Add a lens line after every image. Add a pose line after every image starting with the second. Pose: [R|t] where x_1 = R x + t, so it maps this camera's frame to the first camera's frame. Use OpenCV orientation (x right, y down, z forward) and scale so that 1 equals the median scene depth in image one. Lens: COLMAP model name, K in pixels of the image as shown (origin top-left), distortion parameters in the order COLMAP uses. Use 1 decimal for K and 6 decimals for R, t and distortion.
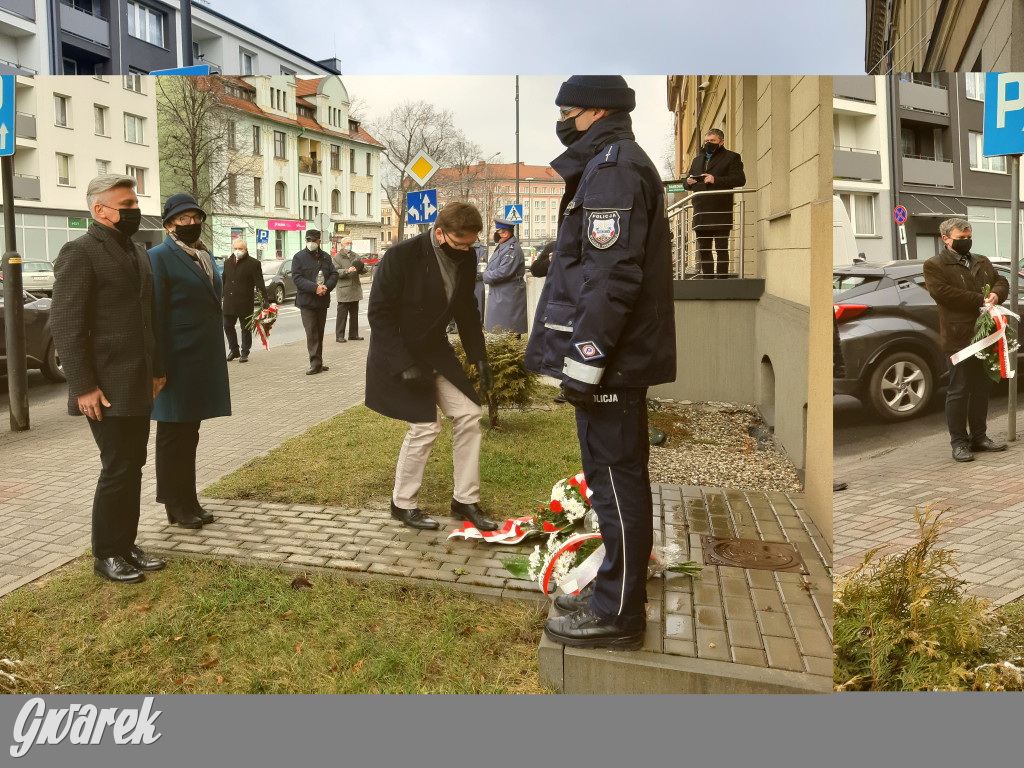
lens RADIAL K [[816.5, 0, 326.0], [0, 816.5, 306.8], [0, 0, 1]] dist [0.079517, -0.147612]
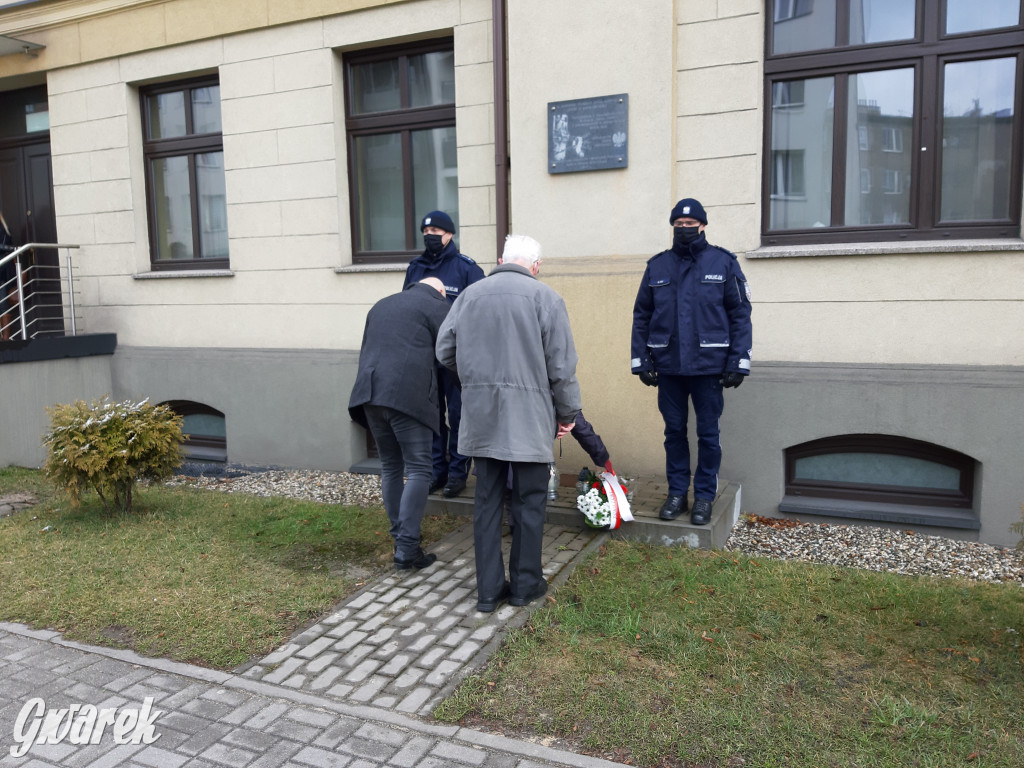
lens RADIAL K [[825.3, 0, 482.5], [0, 825.3, 380.6], [0, 0, 1]] dist [0.081974, -0.143217]
pose [[0.052440, -0.095911, 0.994008, -0.916747], [0.077013, 0.992801, 0.091731, -0.061734], [-0.995650, 0.071741, 0.059449, 0.834287]]
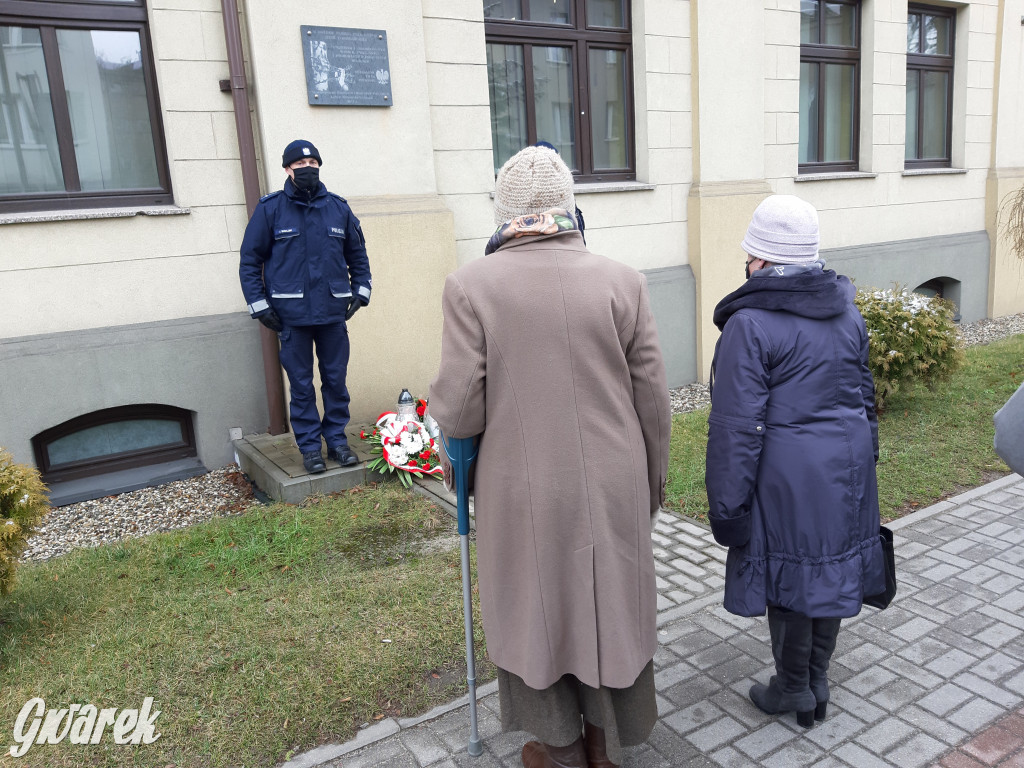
lens RADIAL K [[827.6, 0, 512.0], [0, 827.6, 384.0], [0, 0, 1]] dist [0.083267, -0.163243]
pose [[-0.807219, -0.043668, 0.588635, -0.518258], [0.115897, 0.966120, 0.230607, -0.115985], [-0.578762, 0.254371, -0.774809, 1.694139]]
